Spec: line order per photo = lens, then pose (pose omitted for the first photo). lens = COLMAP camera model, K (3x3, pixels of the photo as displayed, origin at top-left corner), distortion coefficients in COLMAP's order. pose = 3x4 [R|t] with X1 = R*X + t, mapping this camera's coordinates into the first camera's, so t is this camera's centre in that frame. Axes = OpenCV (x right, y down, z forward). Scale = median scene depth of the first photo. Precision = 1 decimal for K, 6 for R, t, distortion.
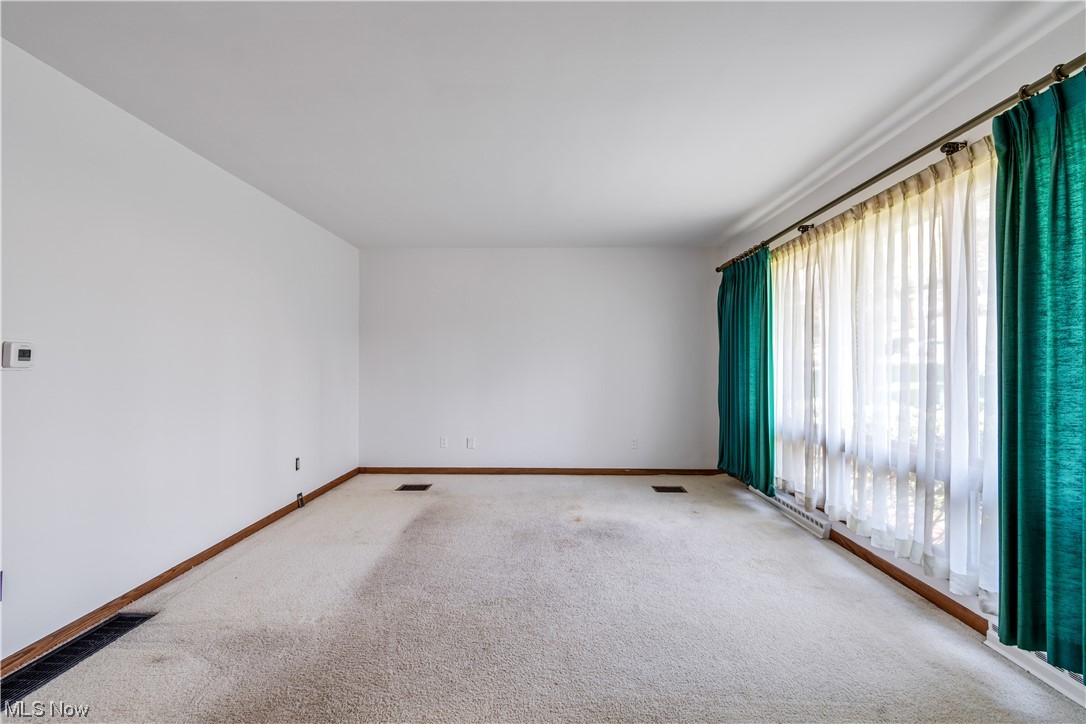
lens RADIAL K [[487.3, 0, 547.3], [0, 487.3, 364.2], [0, 0, 1]] dist [-0.001083, -0.000278]
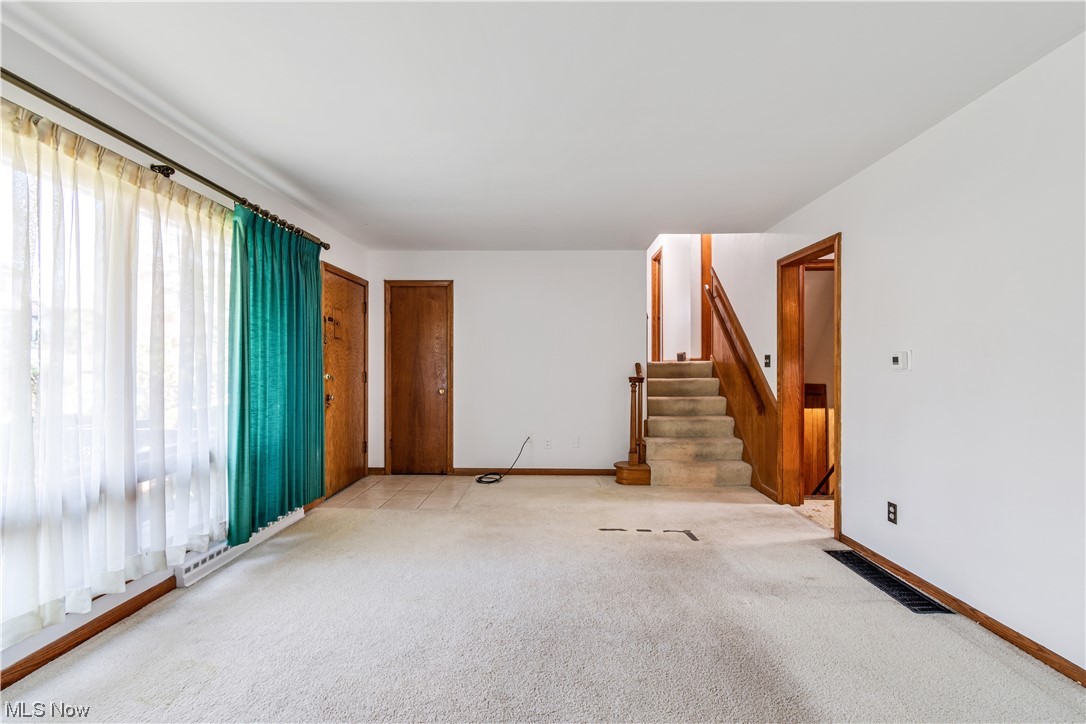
lens RADIAL K [[482.6, 0, 538.0], [0, 482.6, 364.2], [0, 0, 1]] dist [0.000739, 0.000250]
pose [[-0.999953, -0.000440, 0.009682, -0.018158], [-0.000486, 0.999989, -0.004718, -0.000302], [-0.009679, -0.004722, -0.999942, 1.531287]]
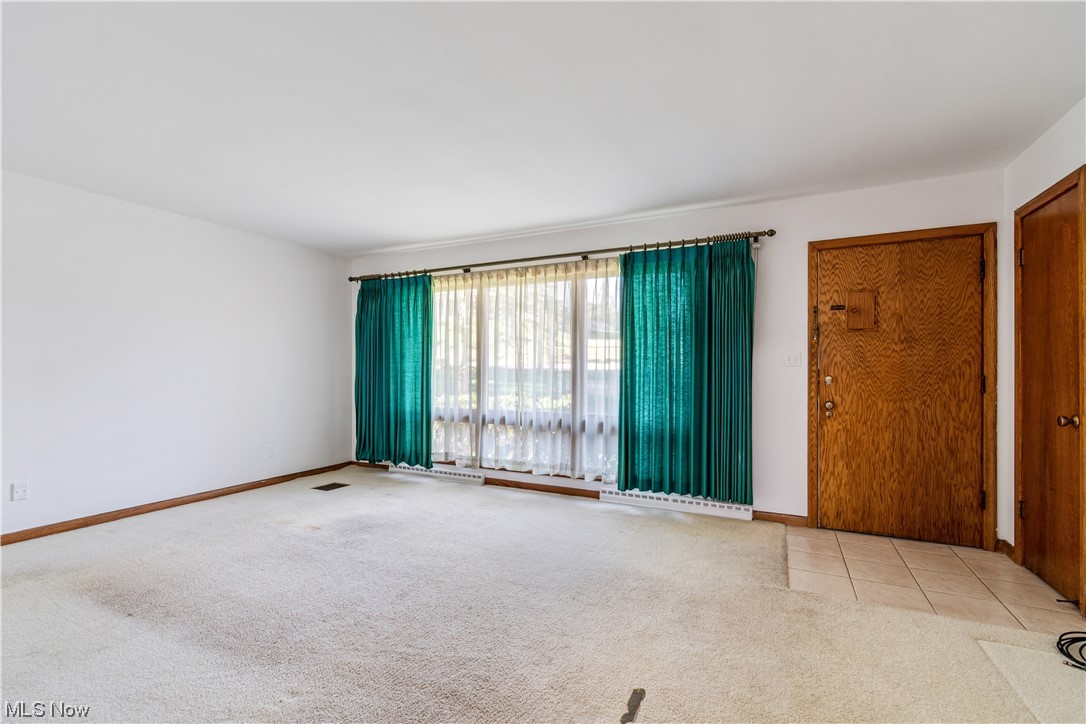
lens RADIAL K [[487.3, 0, 547.3], [0, 487.3, 364.2], [0, 0, 1]] dist [-0.001083, -0.000278]
pose [[0.417975, 0.006725, 0.908434, -0.735895], [-0.003120, 0.999977, -0.005966, 0.003858], [-0.908453, -0.000341, 0.417987, 0.227786]]
